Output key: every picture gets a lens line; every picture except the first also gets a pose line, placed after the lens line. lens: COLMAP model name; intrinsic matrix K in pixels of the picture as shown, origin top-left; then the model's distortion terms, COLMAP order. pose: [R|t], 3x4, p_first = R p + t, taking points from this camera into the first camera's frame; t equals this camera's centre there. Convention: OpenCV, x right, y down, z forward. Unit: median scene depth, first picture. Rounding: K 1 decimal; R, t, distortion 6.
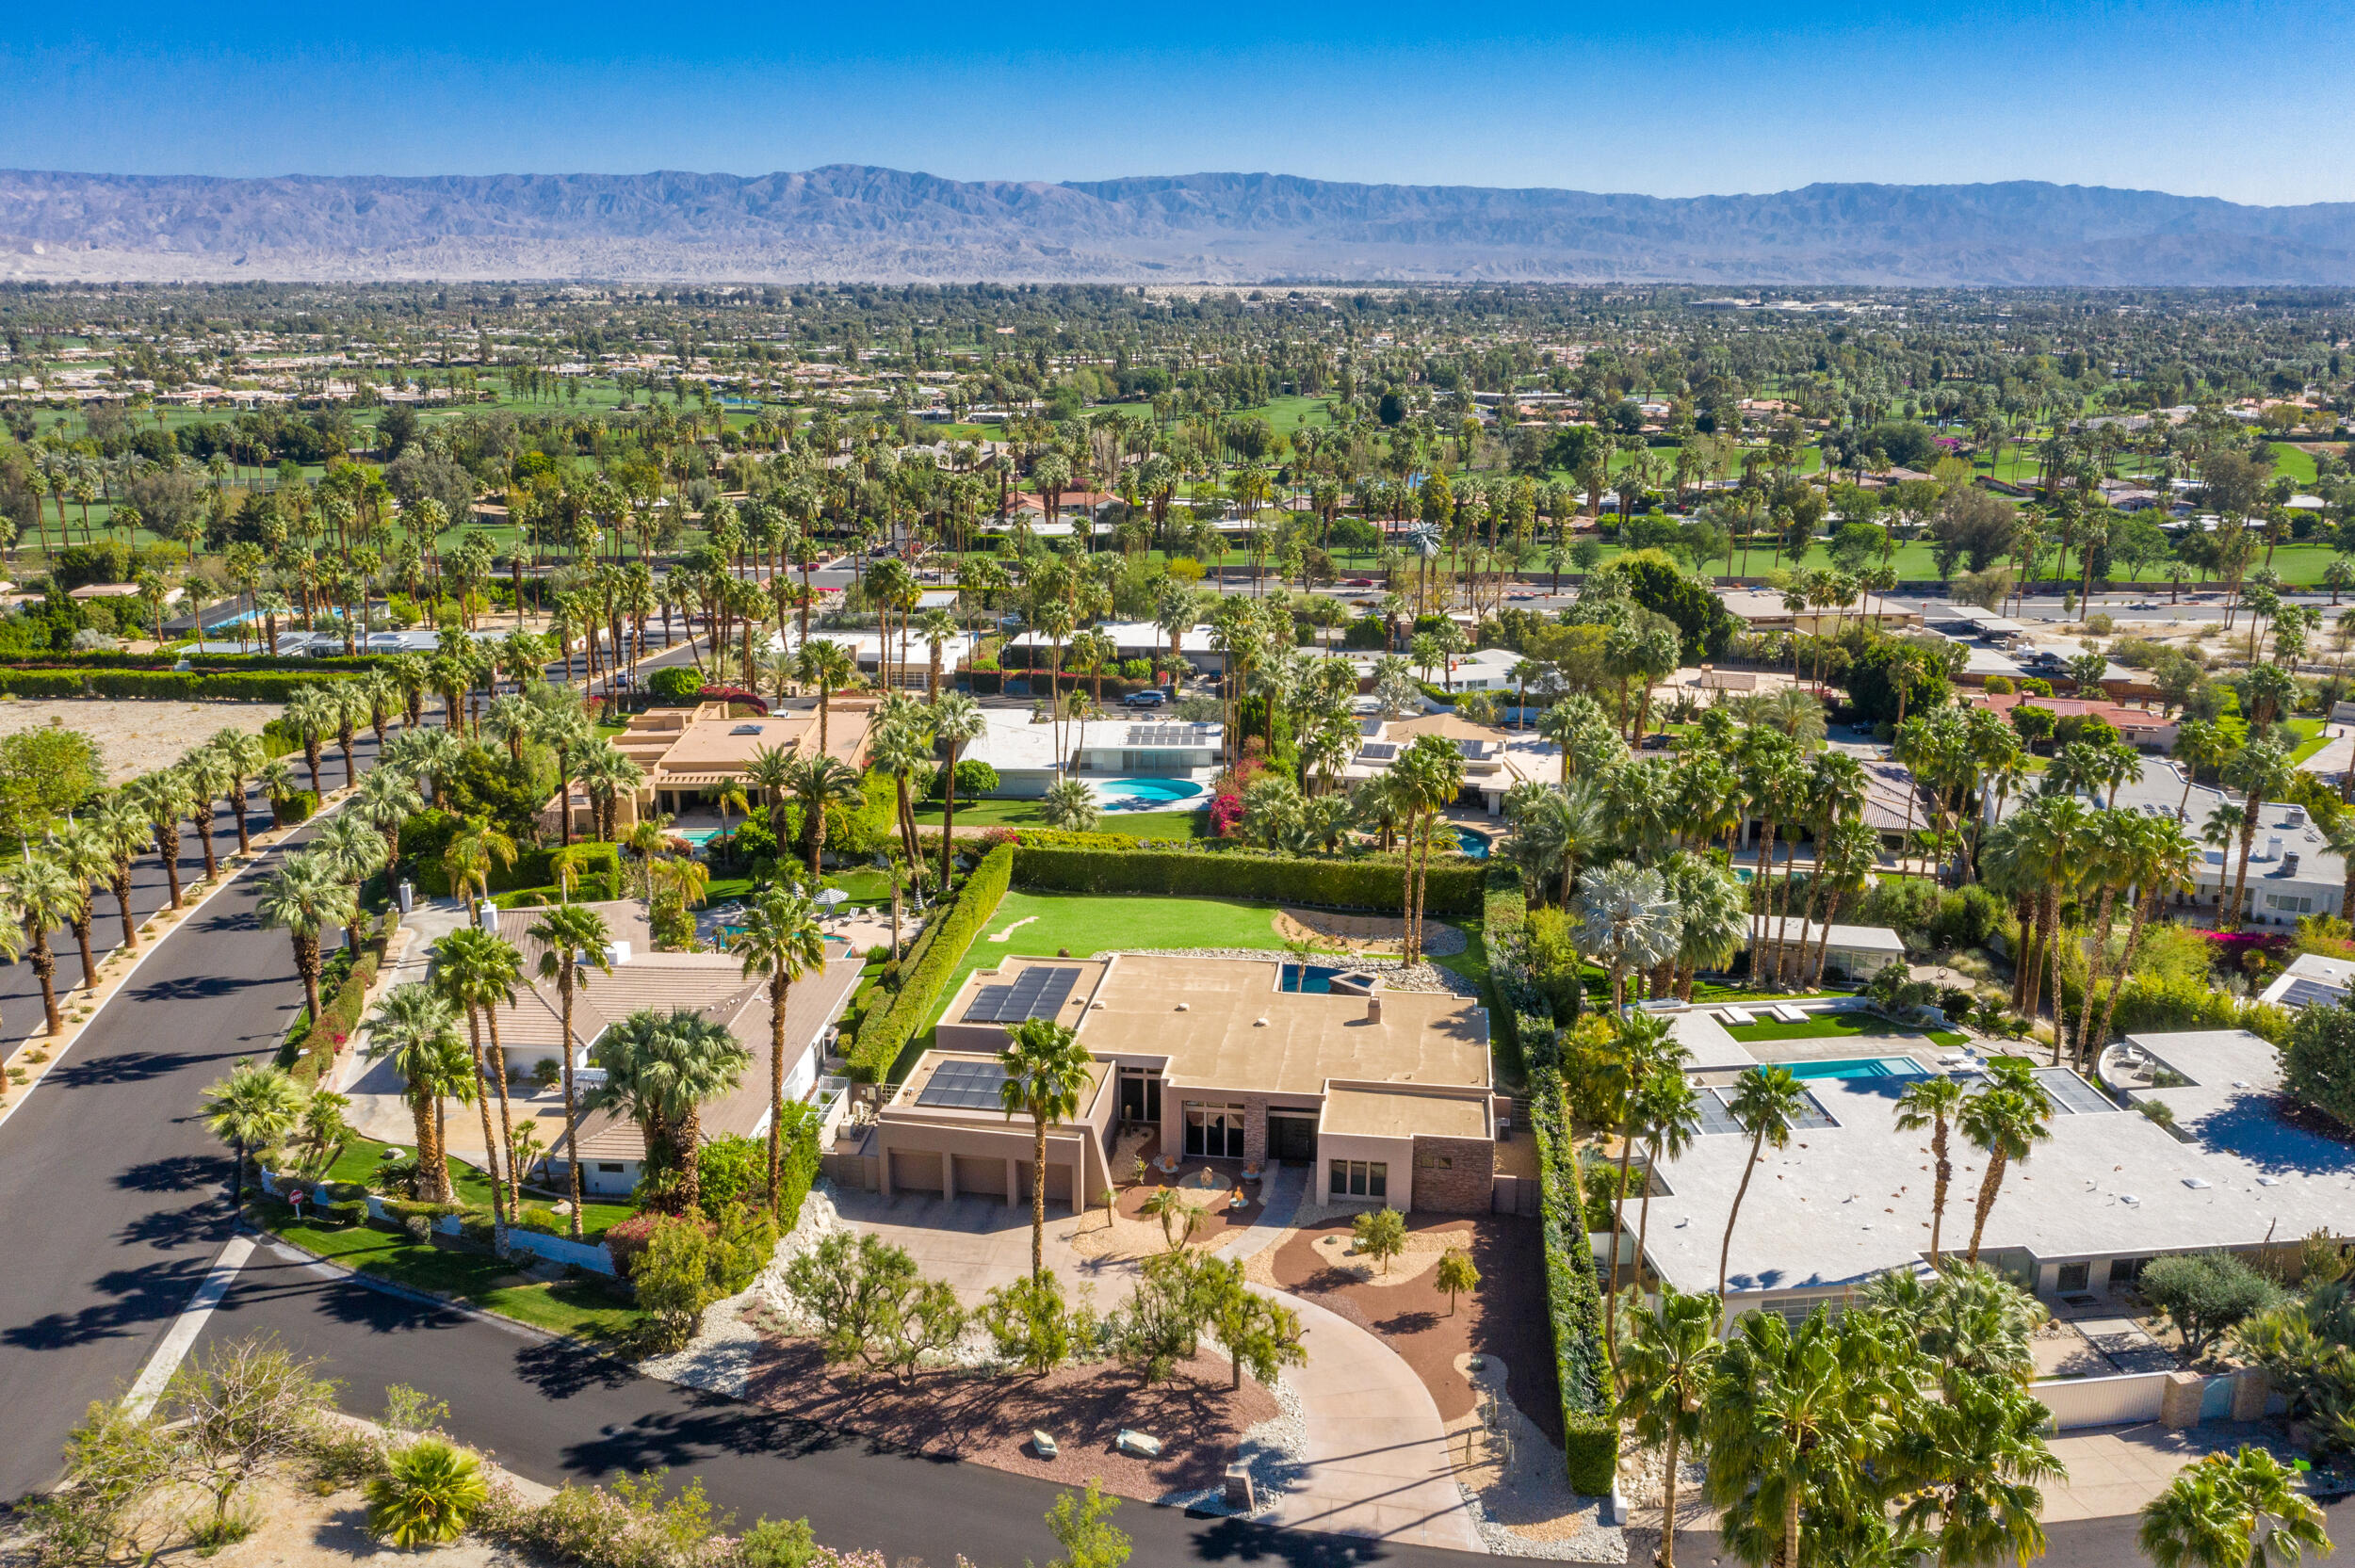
lens RADIAL K [[1856.0, 0, 1171.6], [0, 1856.0, 781.4], [0, 0, 1]] dist [-0.012486, -0.000368]
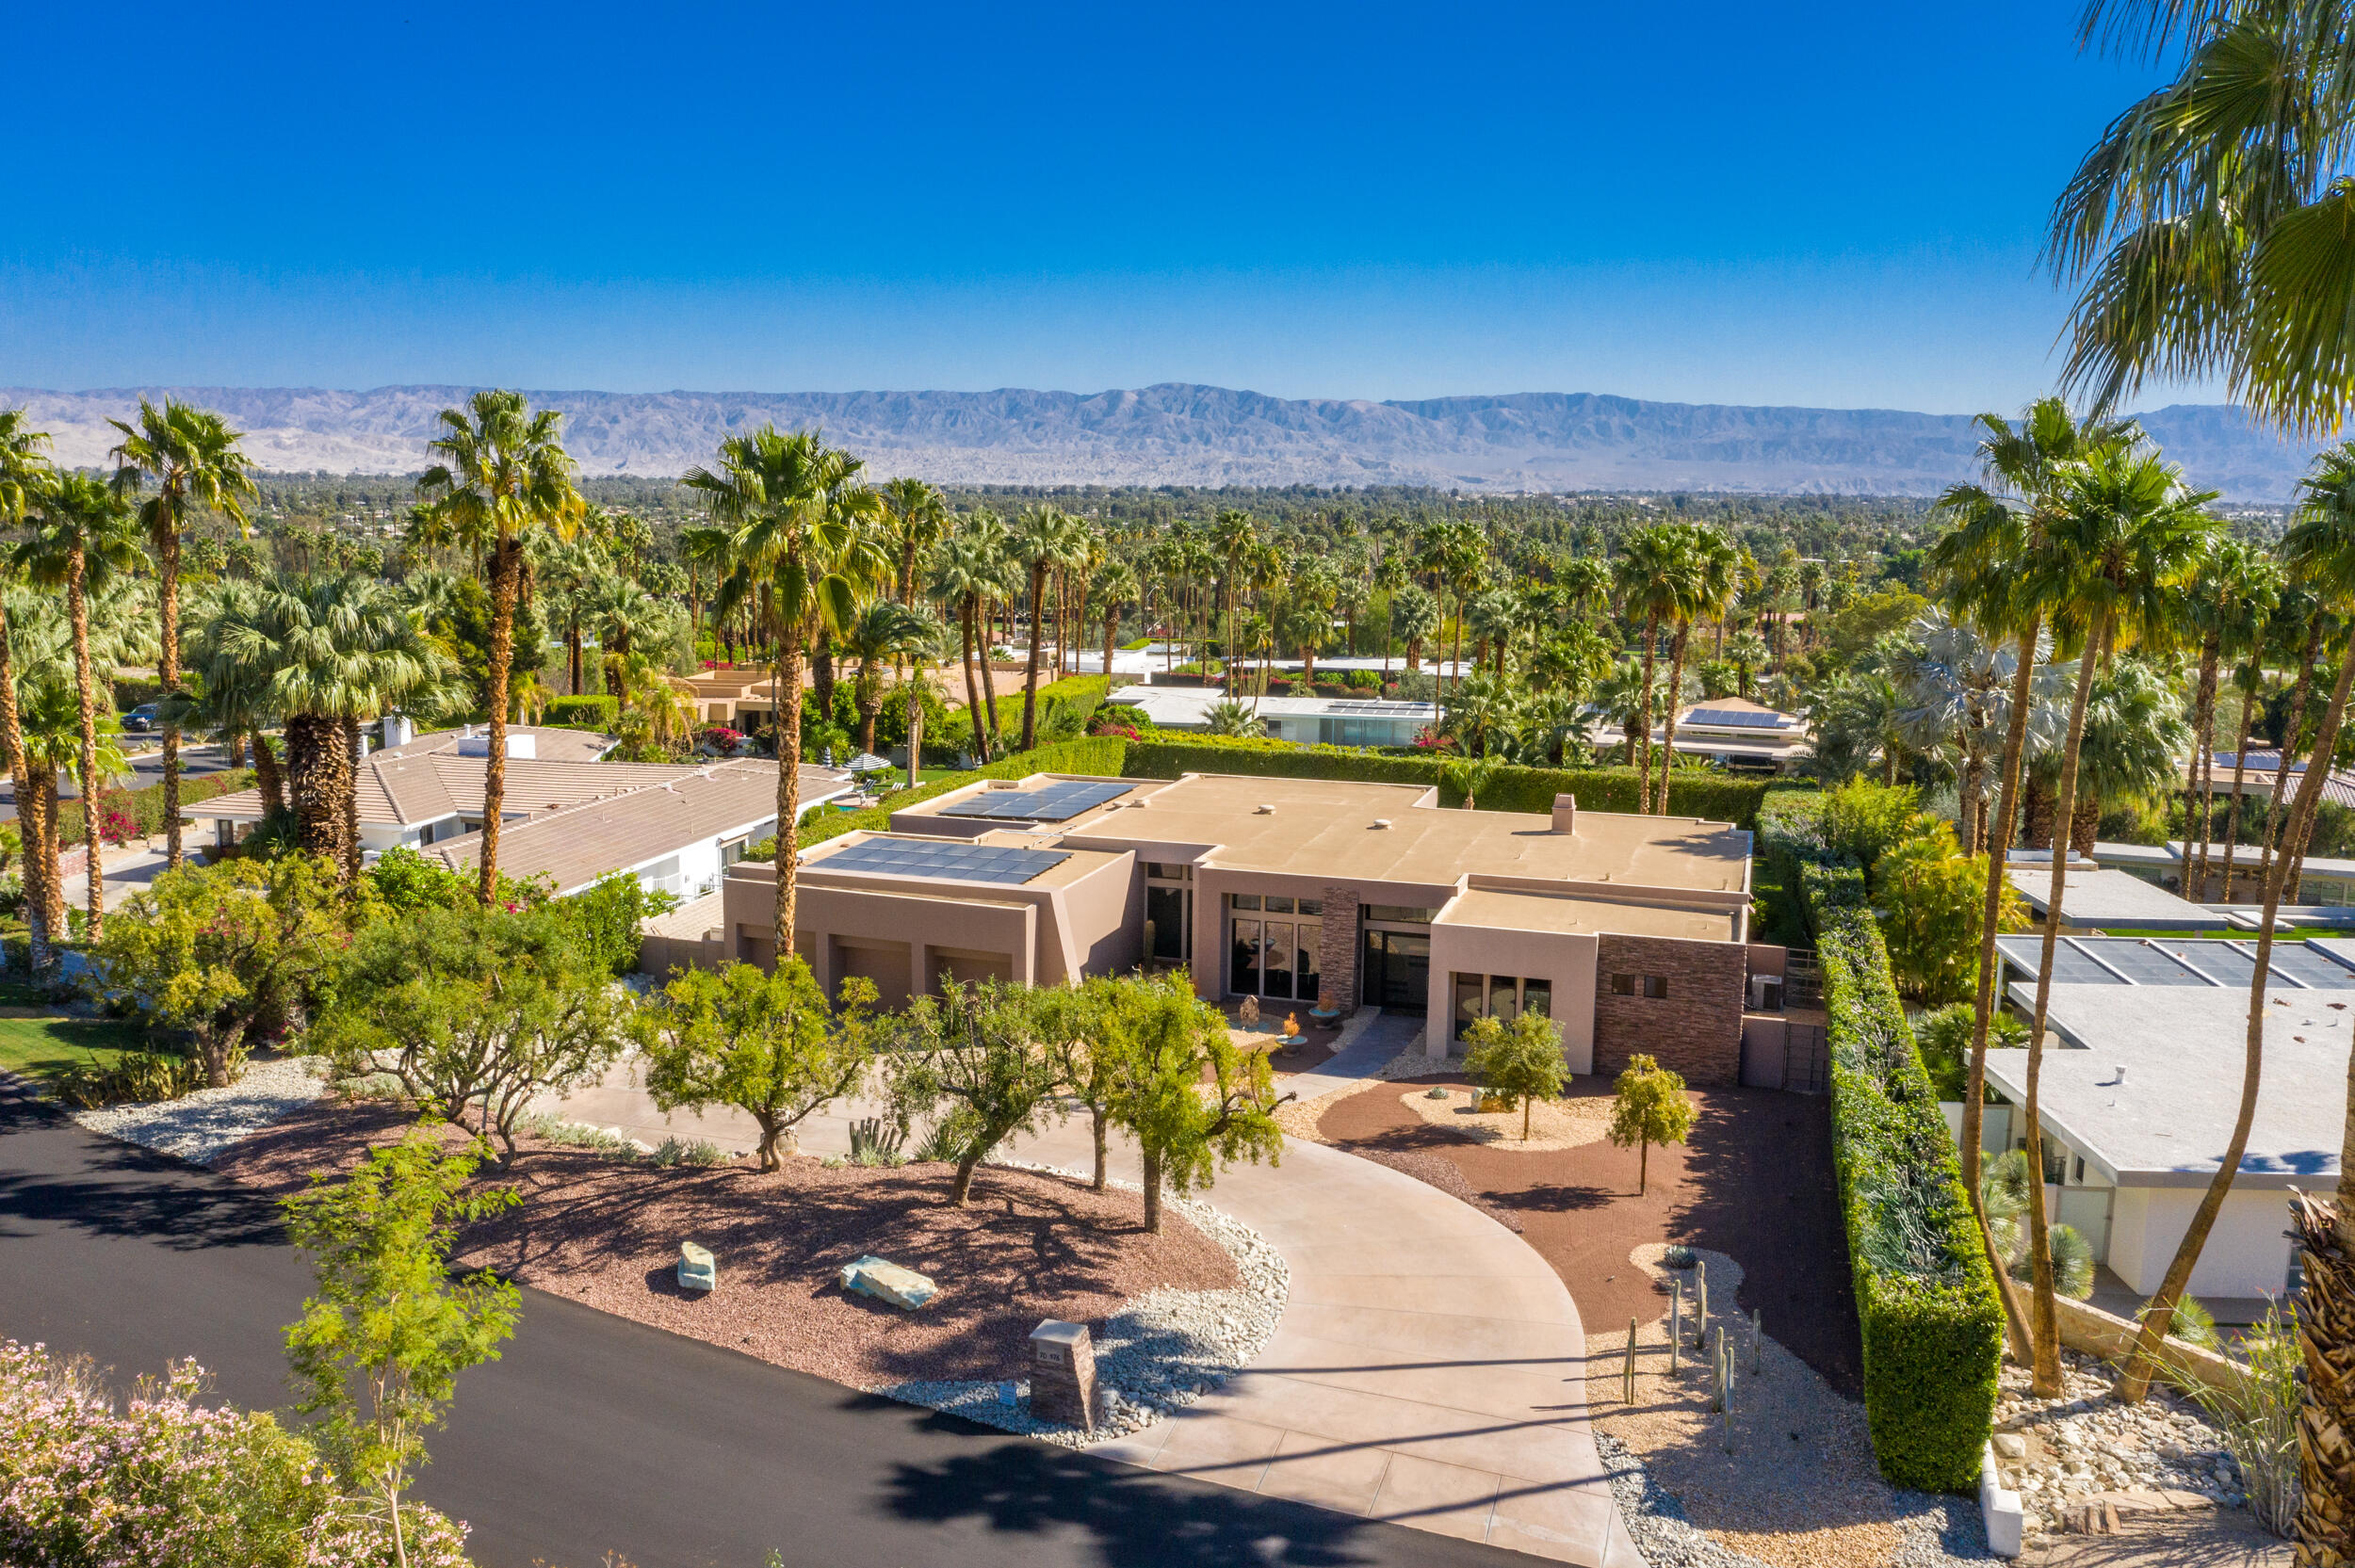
lens RADIAL K [[1856.0, 0, 1171.6], [0, 1856.0, 781.4], [0, 0, 1]] dist [-0.012486, -0.000368]
pose [[0.985859, 0.037815, -0.163253, 0.115037], [-0.055643, 0.992803, -0.106048, 0.263607], [0.158067, 0.113632, 0.980868, 0.518914]]
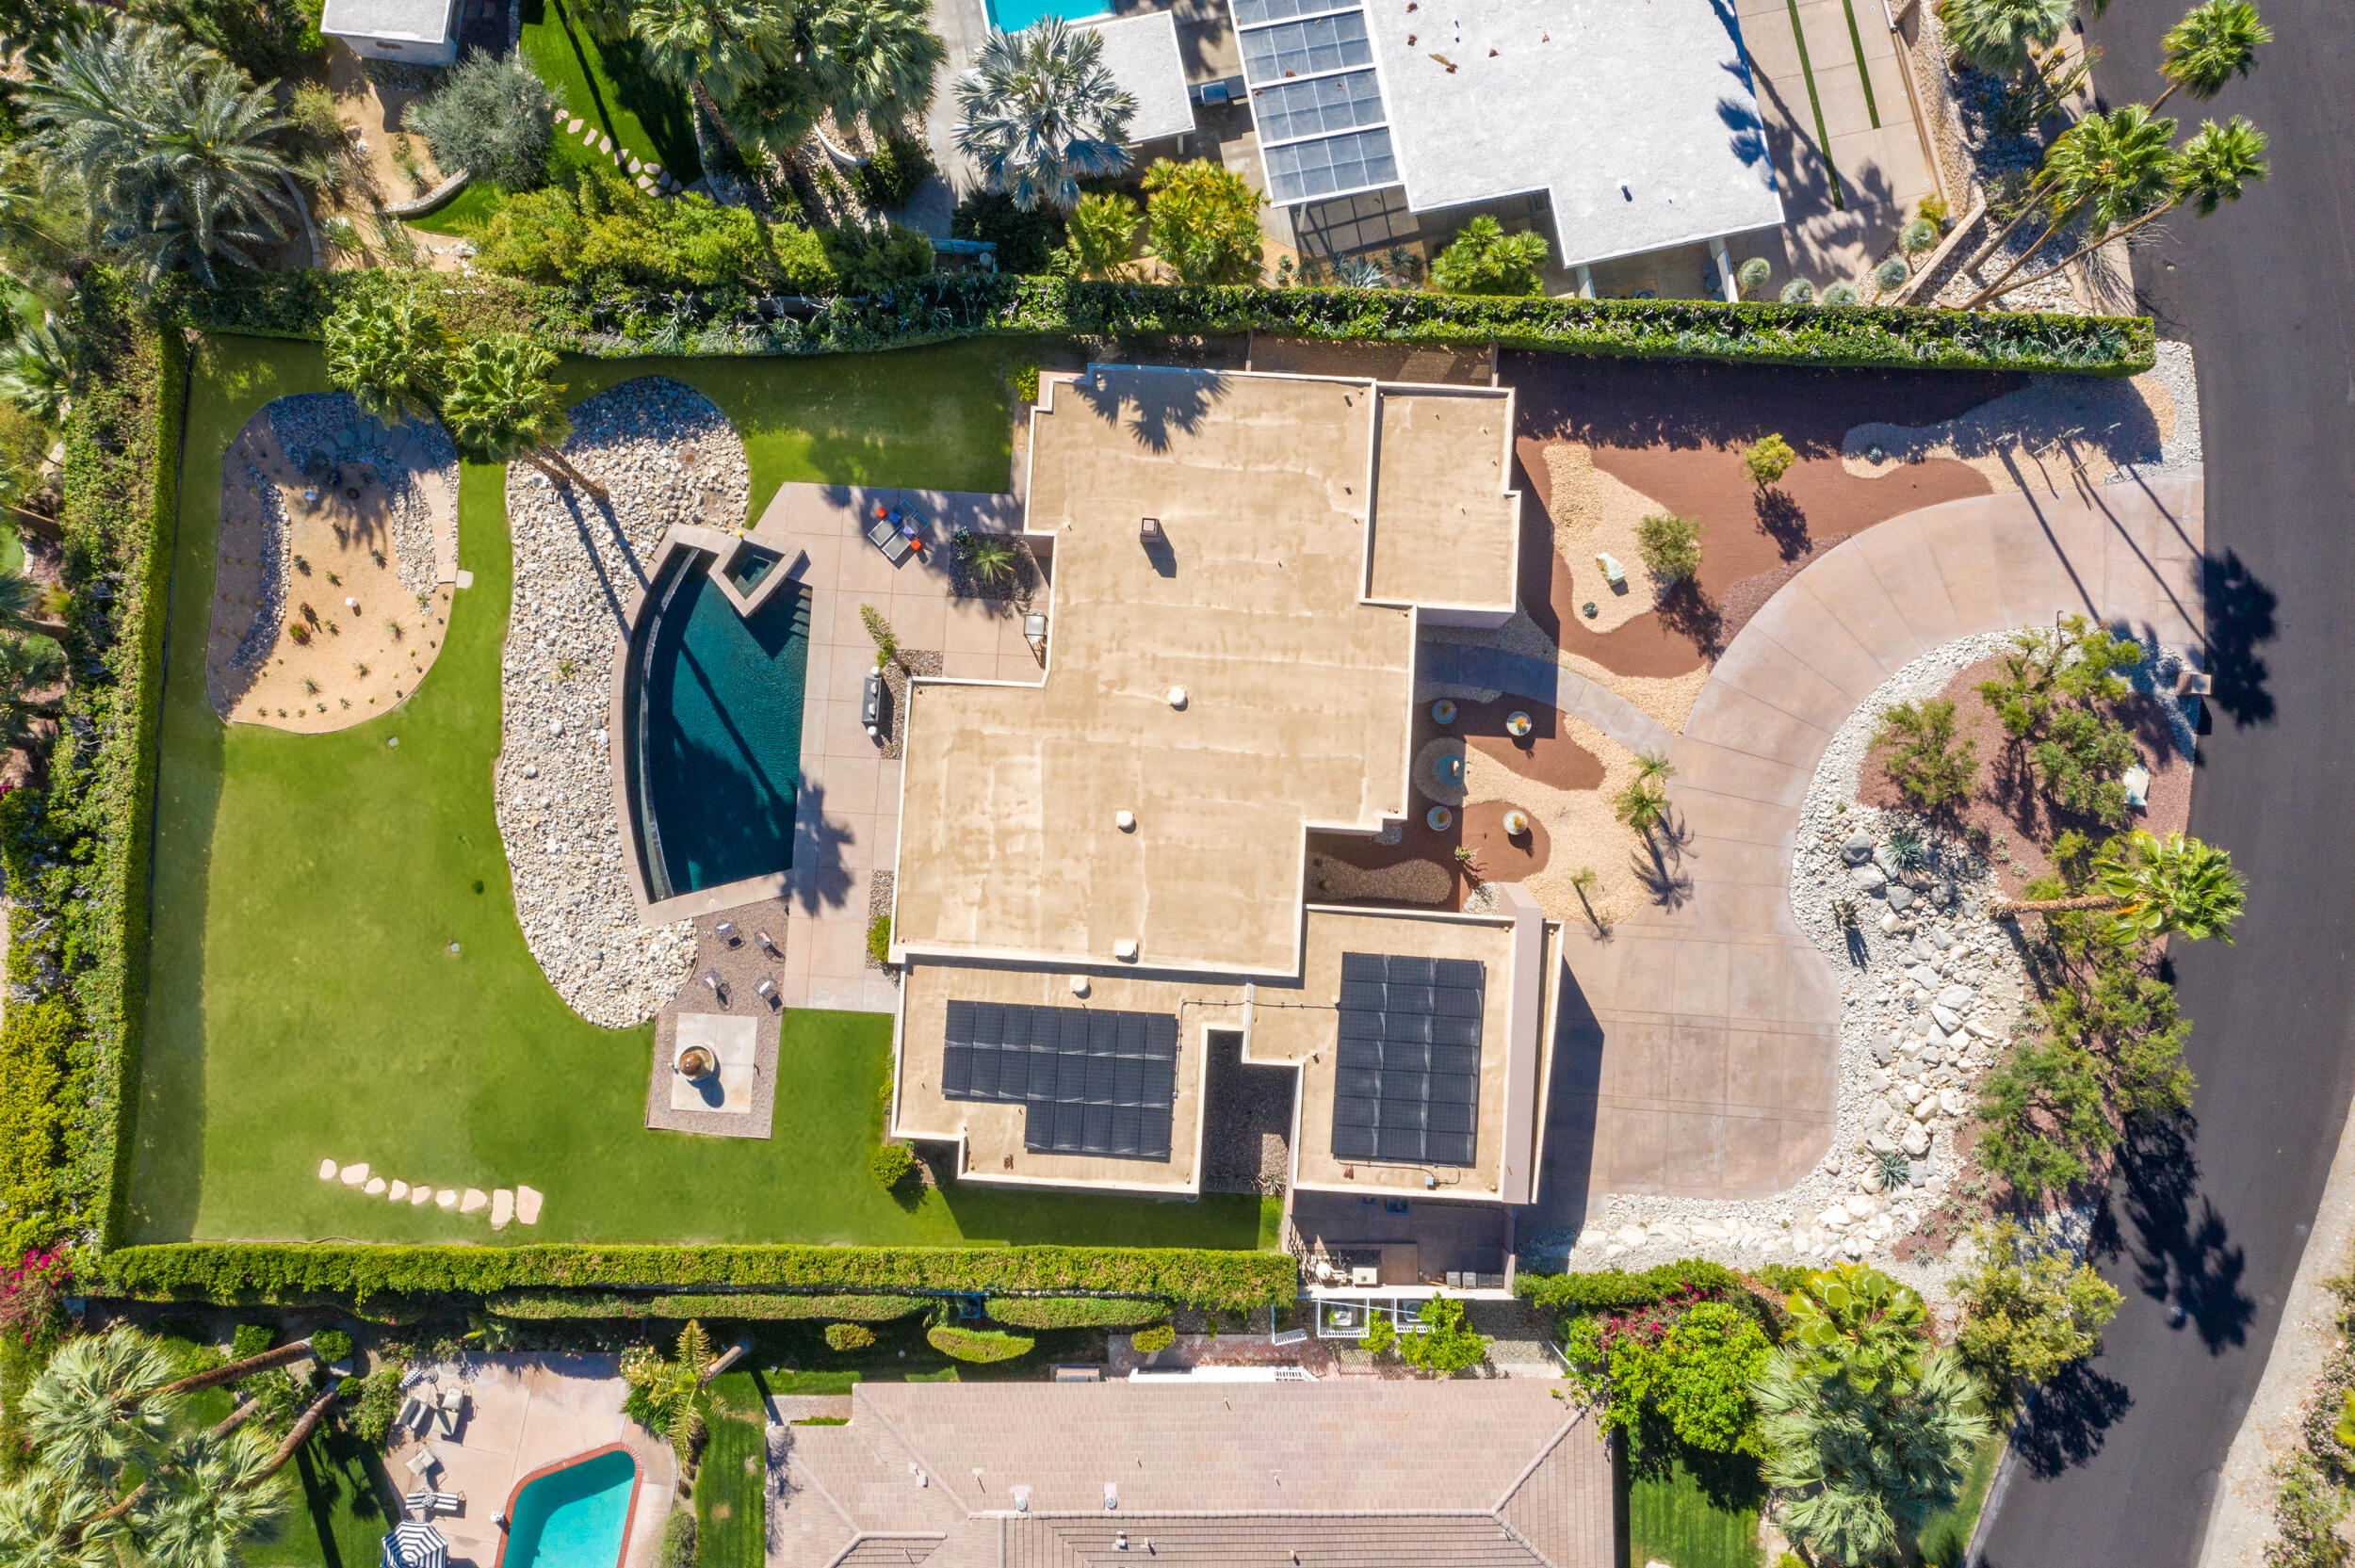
lens RADIAL K [[1856.0, 0, 1171.6], [0, 1856.0, 781.4], [0, 0, 1]] dist [-0.012486, -0.000368]
pose [[-0.086142, -0.993714, 0.071502, -0.040383], [0.272552, 0.045526, 0.961063, -0.722318], [-0.958277, 0.102275, 0.266917, 1.169105]]
